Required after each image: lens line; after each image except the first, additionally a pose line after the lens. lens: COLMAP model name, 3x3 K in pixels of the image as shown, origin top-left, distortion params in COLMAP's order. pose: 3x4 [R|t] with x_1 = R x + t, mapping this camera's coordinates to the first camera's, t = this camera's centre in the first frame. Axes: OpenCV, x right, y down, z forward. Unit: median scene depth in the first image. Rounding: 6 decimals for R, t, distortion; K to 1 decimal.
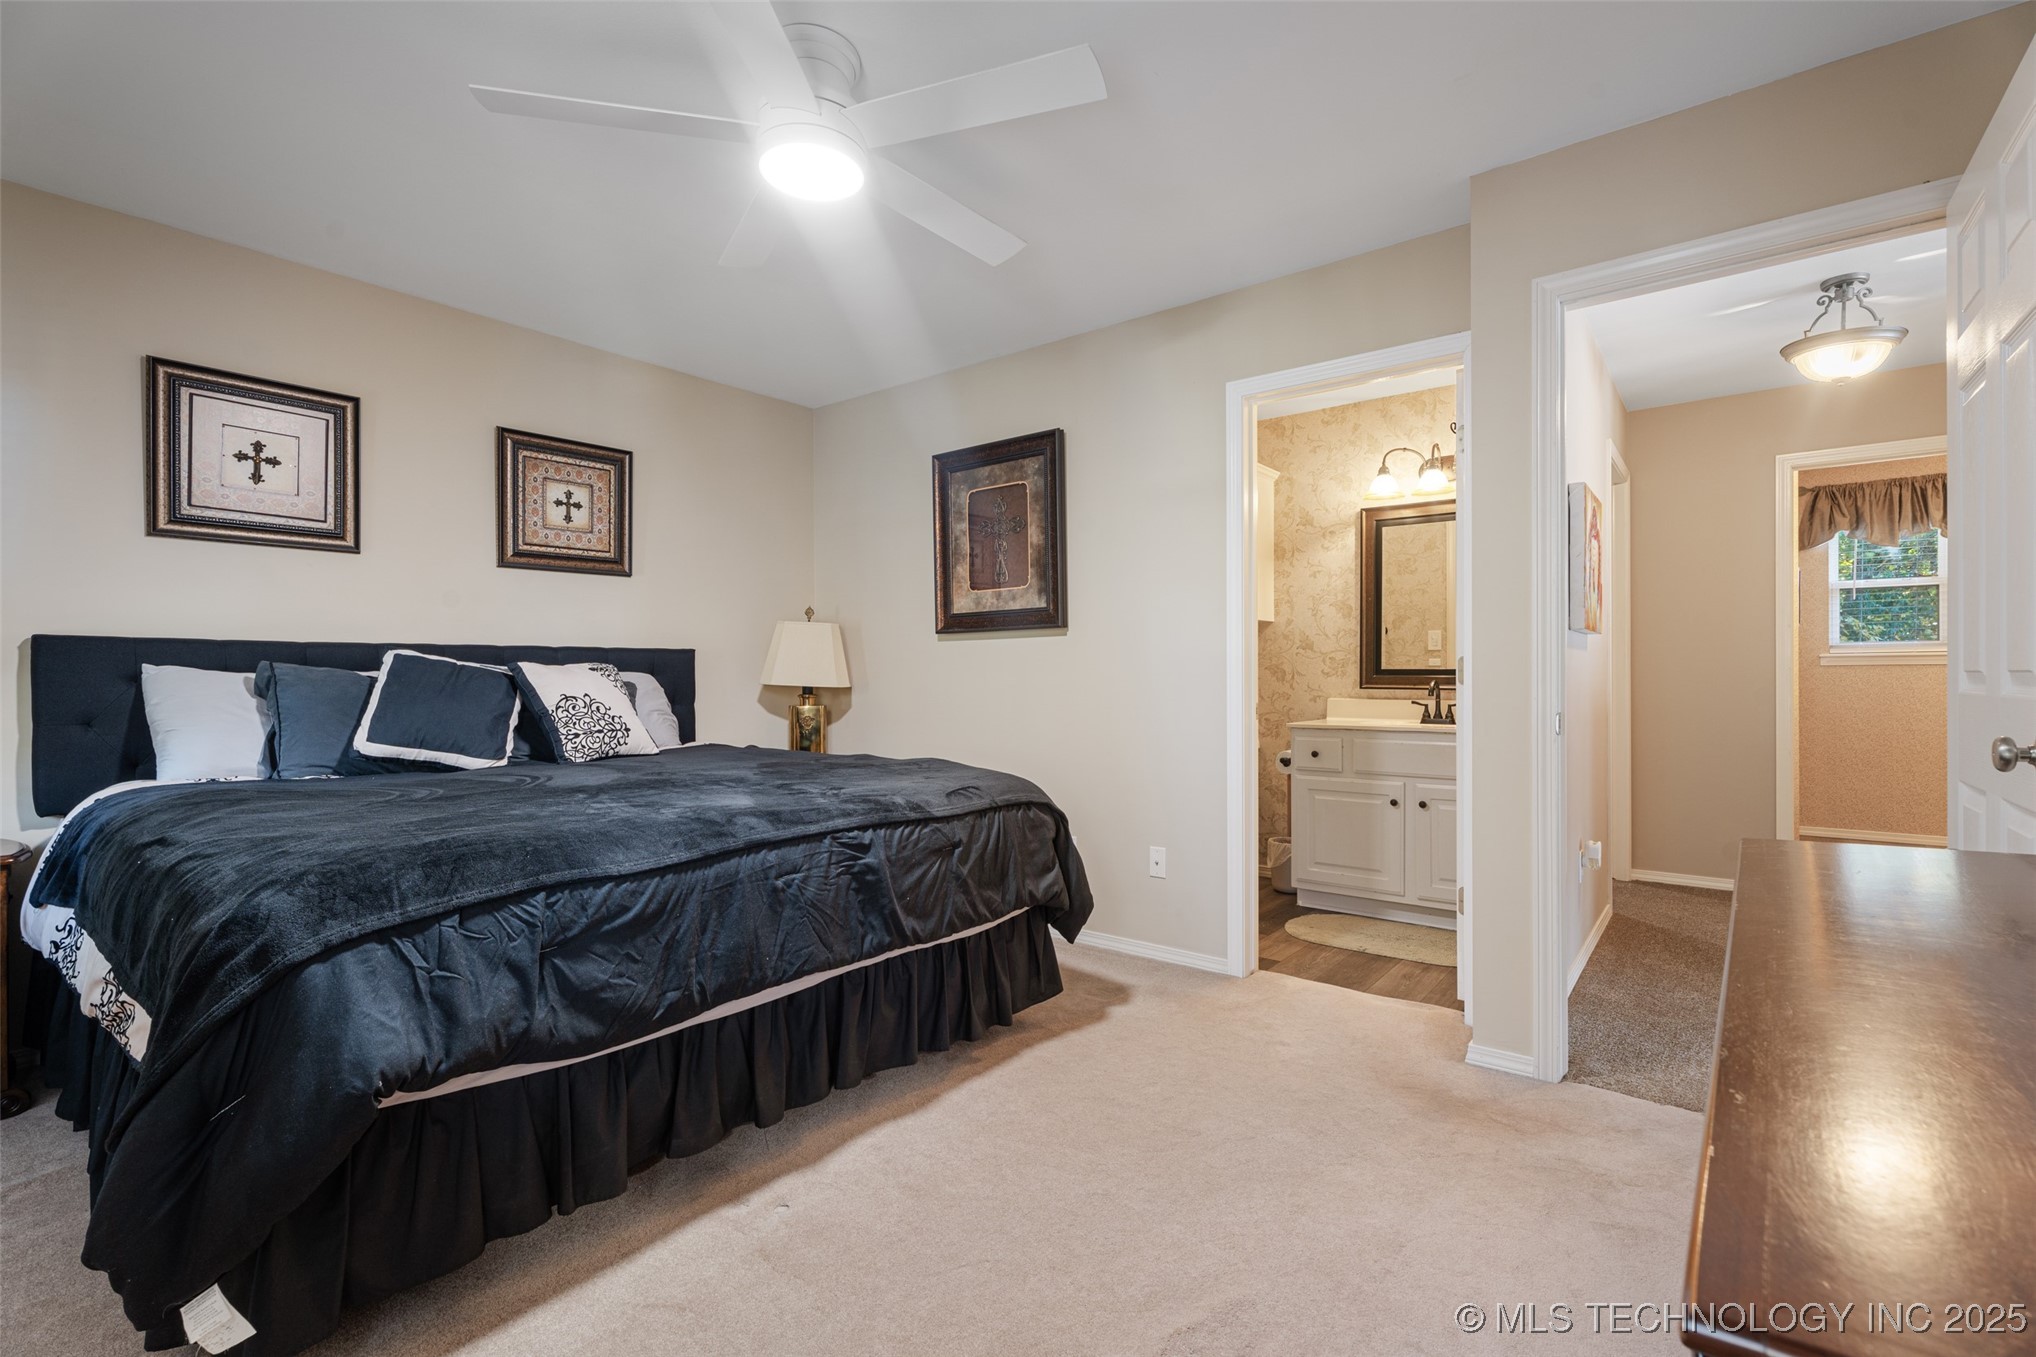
lens RADIAL K [[935.8, 0, 1019.4], [0, 935.8, 667.5], [0, 0, 1]] dist [0.031300, 0.000326]
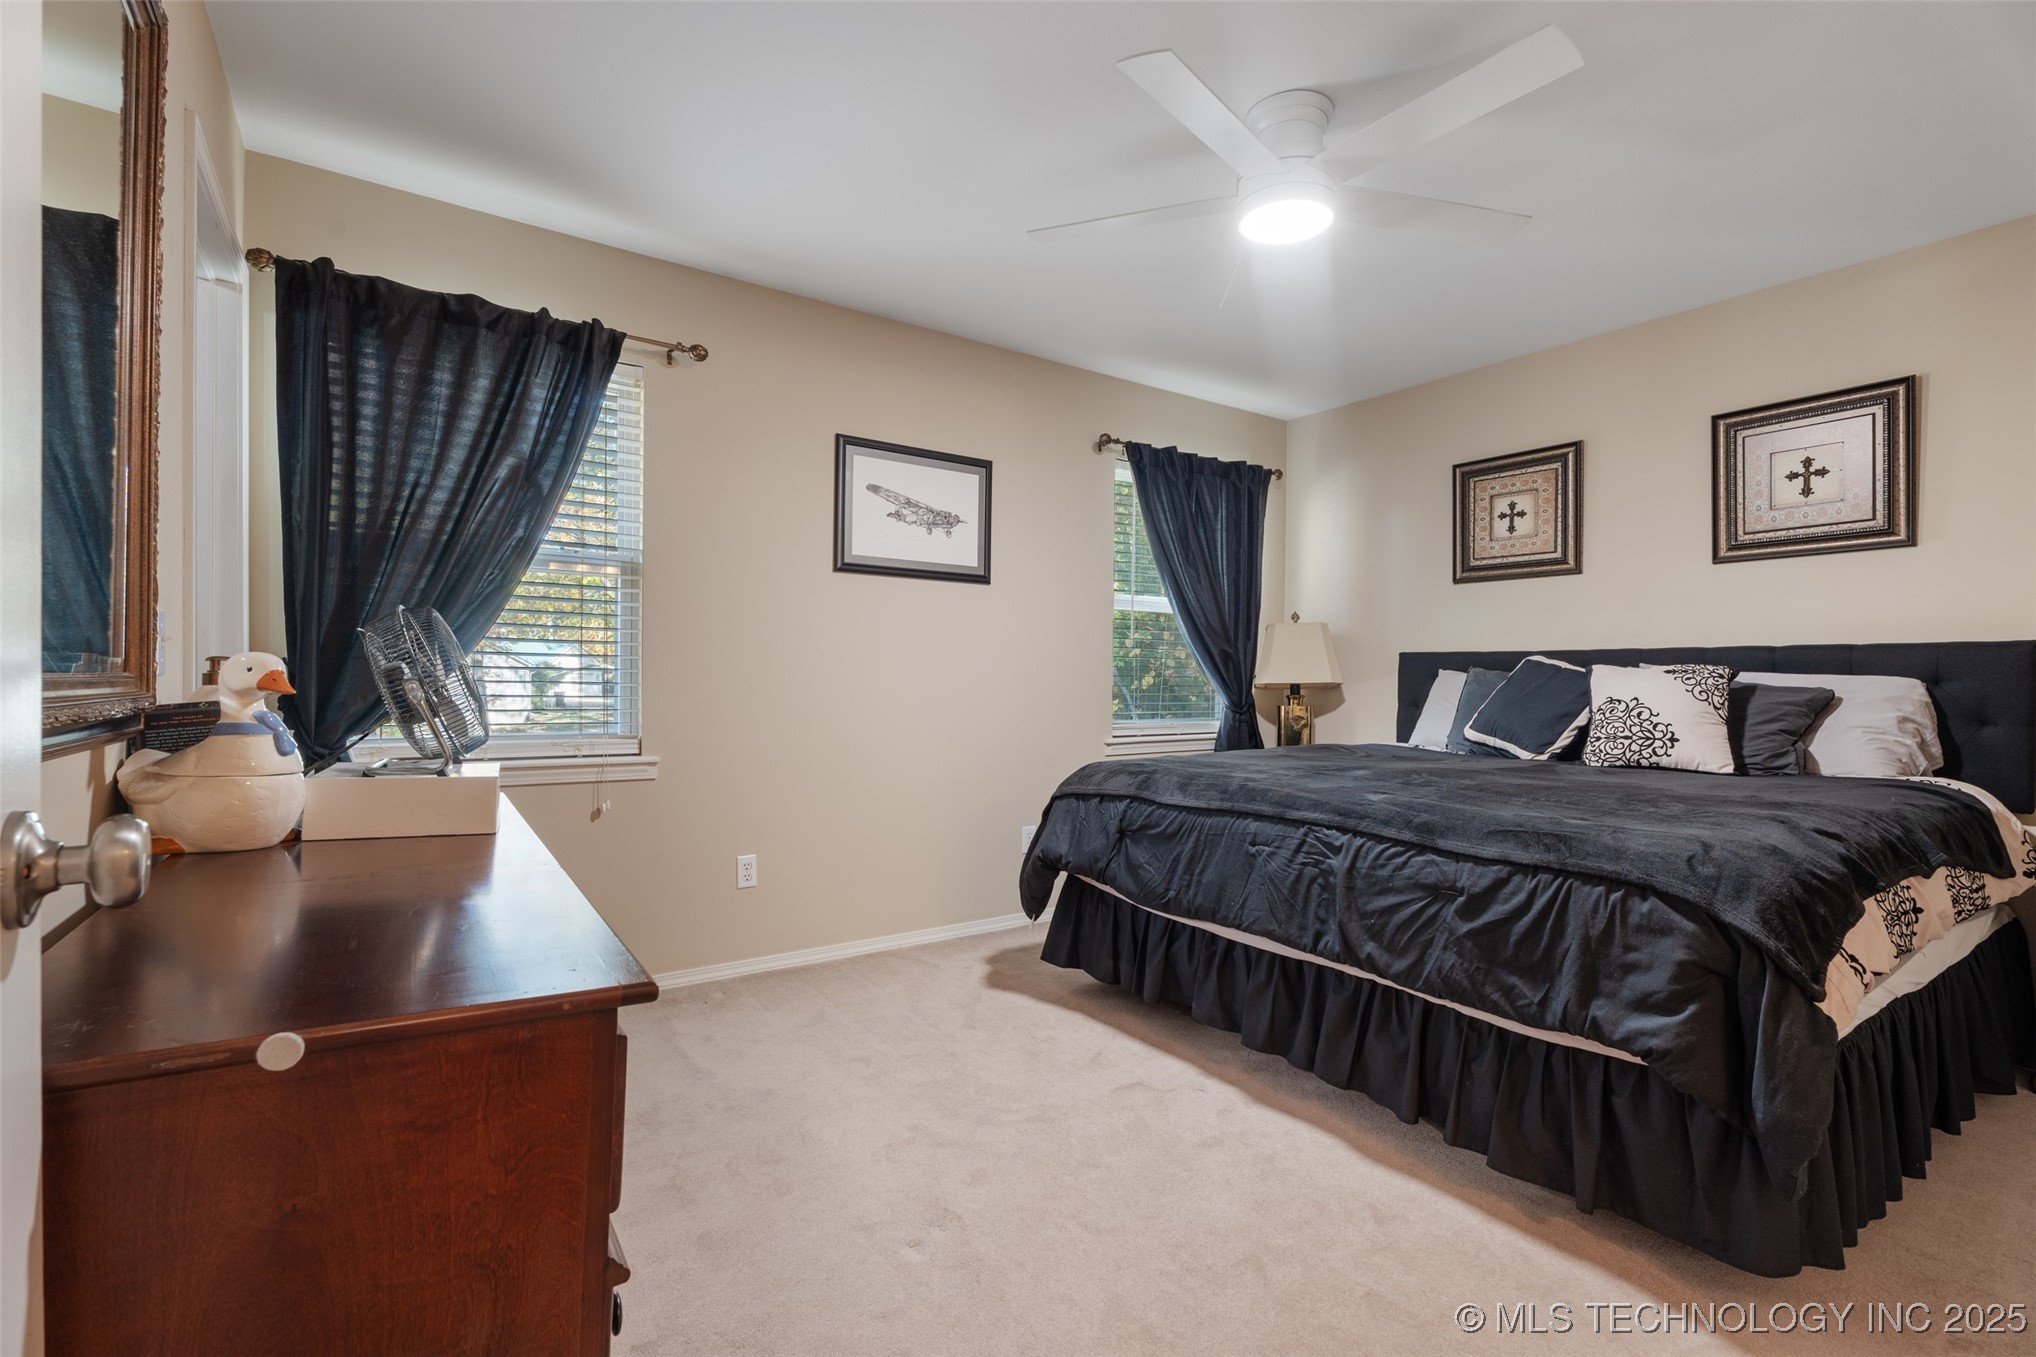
lens RADIAL K [[911.9, 0, 1013.0], [0, 911.9, 692.3], [0, 0, 1]] dist [-0.001363, 0.000176]
pose [[-0.297691, 0.013329, -0.954569, 0.516779], [-0.003875, 0.999877, 0.015170, 0.010011], [0.954654, 0.008215, -0.297603, 0.593112]]
